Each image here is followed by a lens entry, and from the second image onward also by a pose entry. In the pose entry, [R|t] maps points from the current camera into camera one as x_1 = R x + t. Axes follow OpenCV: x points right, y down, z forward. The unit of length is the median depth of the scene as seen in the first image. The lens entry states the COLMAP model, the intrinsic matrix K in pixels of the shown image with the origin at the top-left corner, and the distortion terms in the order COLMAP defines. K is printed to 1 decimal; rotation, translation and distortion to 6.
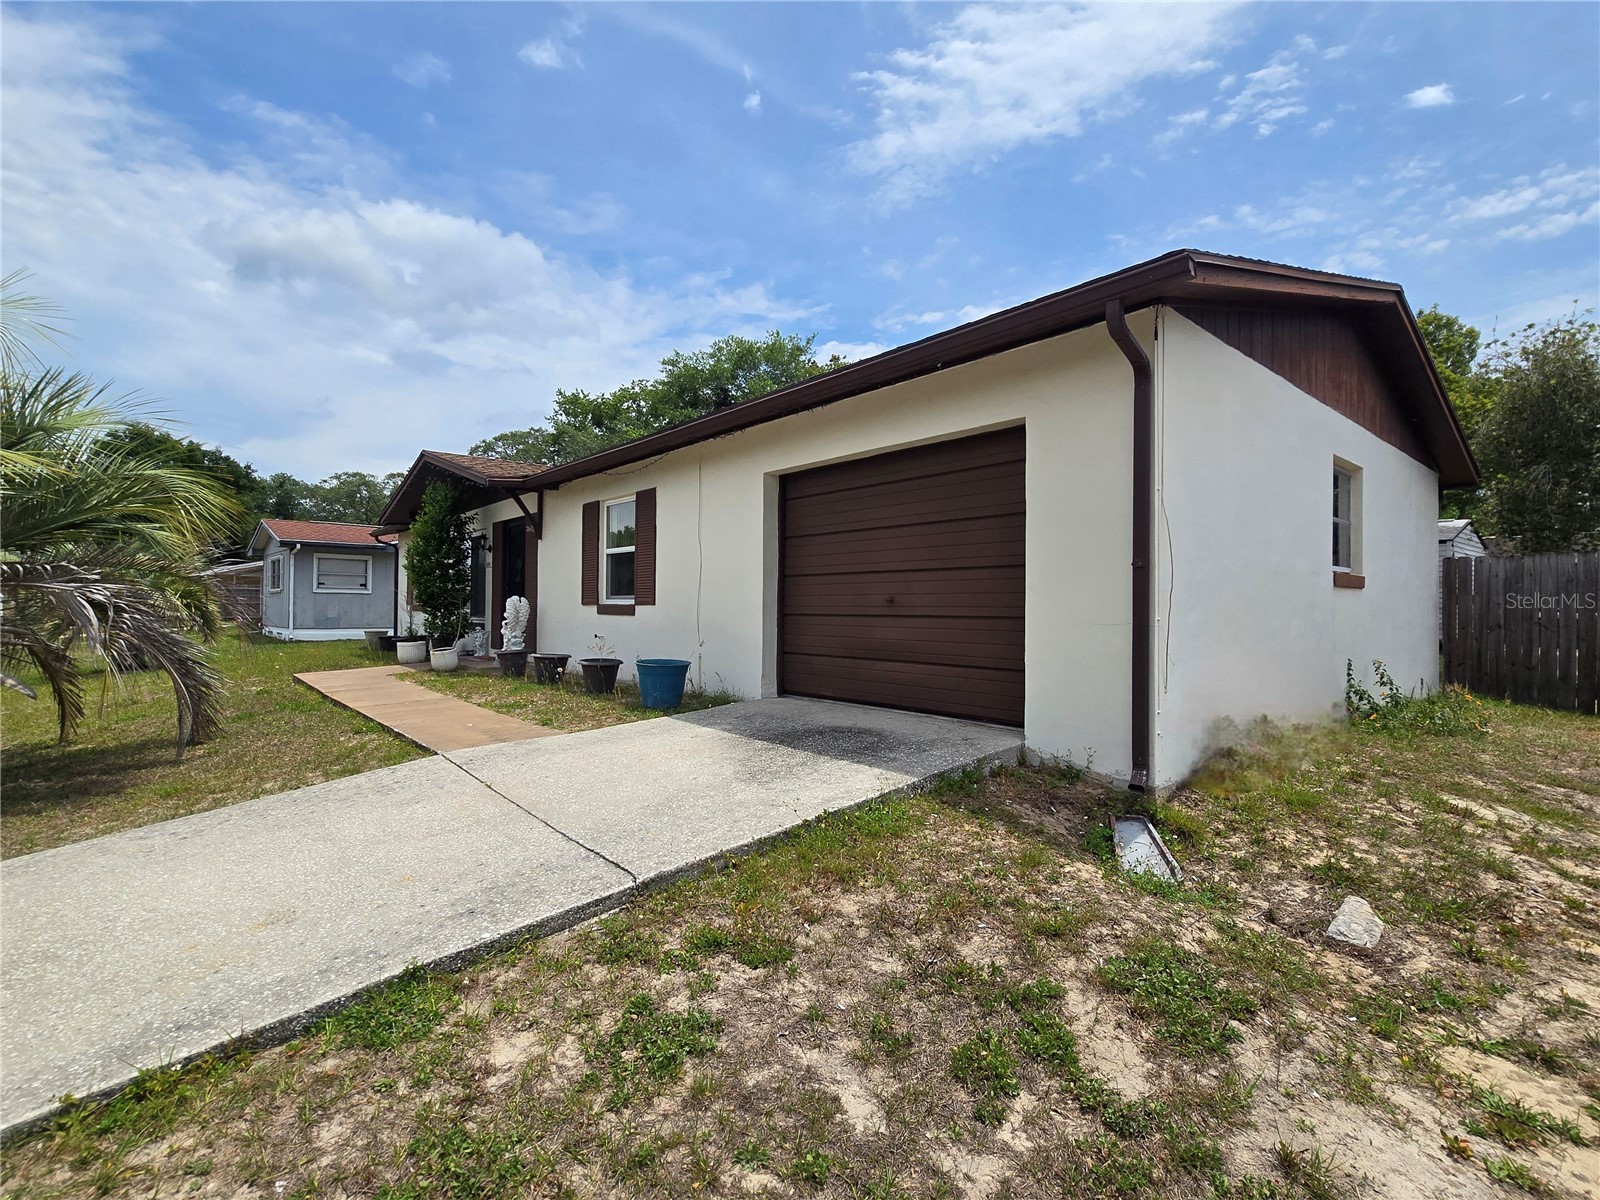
lens RADIAL K [[657.6, 0, 795.2], [0, 657.6, 599.5], [0, 0, 1]] dist [-0.001049, -0.000176]
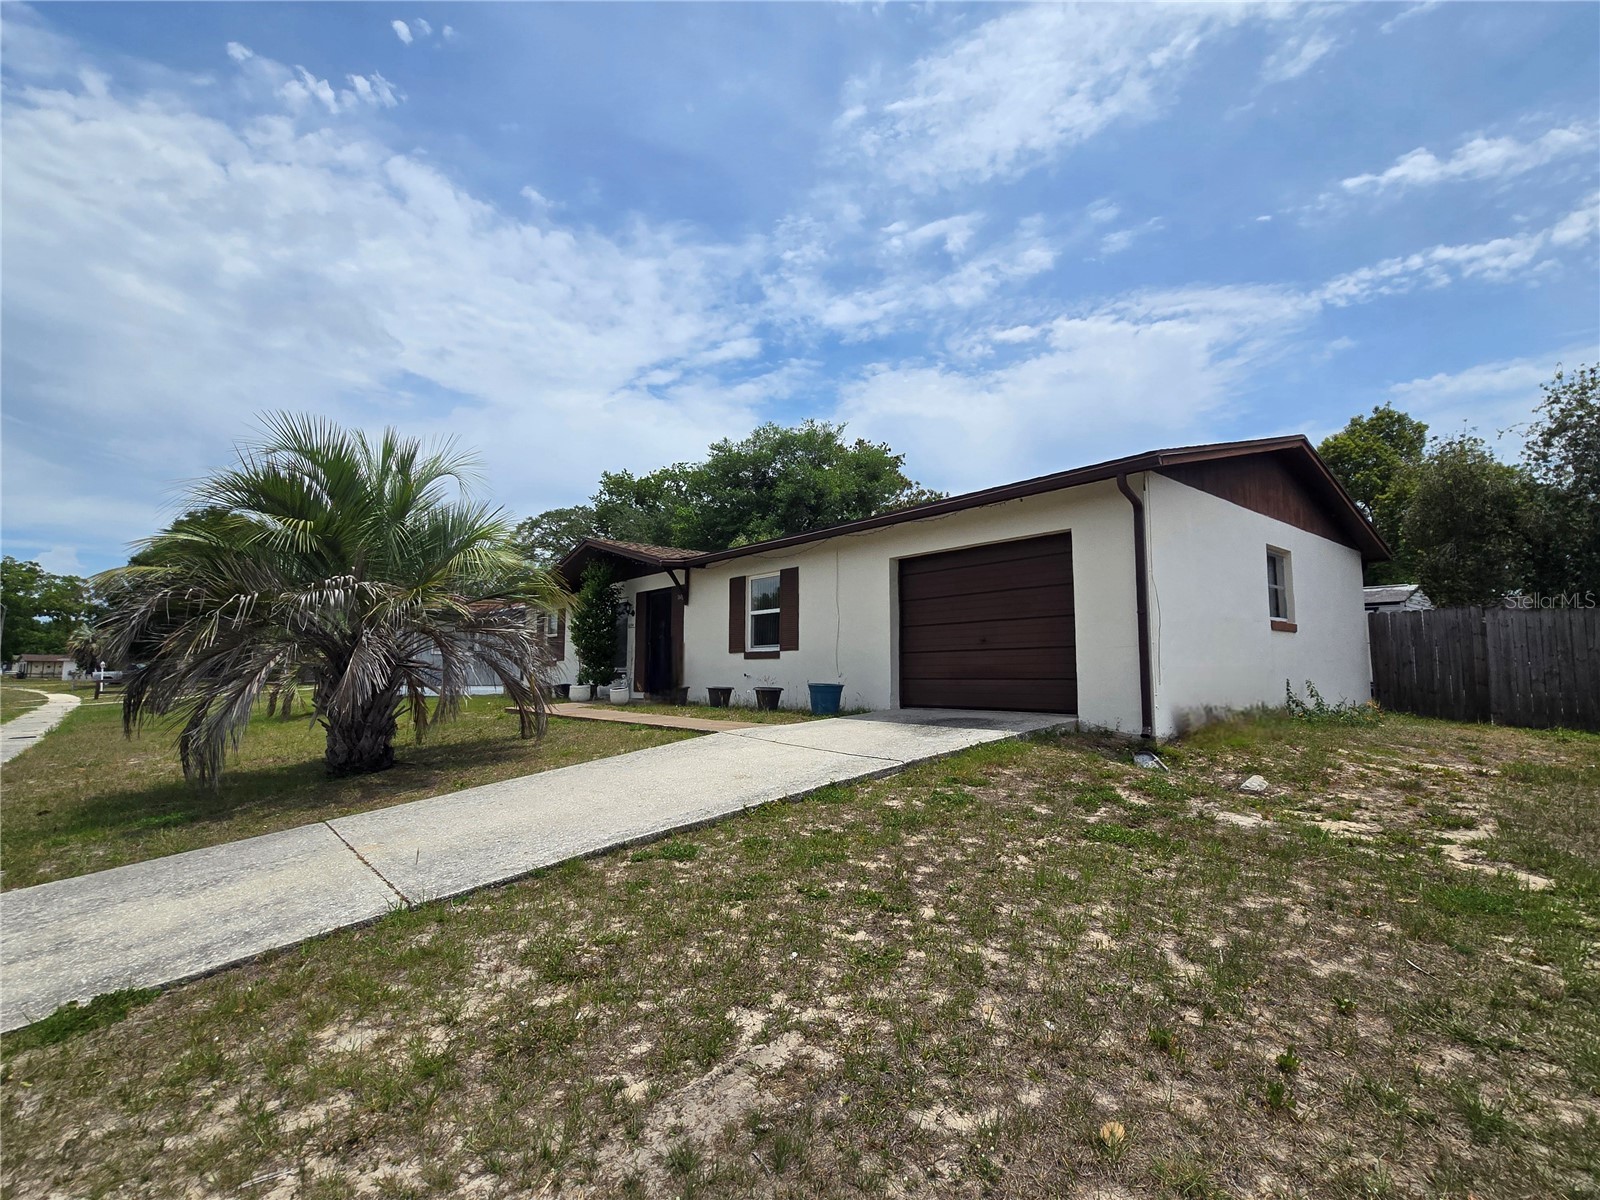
lens RADIAL K [[651.8, 0, 805.5], [0, 651.8, 618.8], [0, 0, 1]] dist [-0.001666, -0.000385]
pose [[0.999967, -0.007240, -0.003676, -0.190699], [0.006944, 0.997173, -0.074814, 0.045139], [0.004208, 0.074786, 0.997191, -0.382564]]
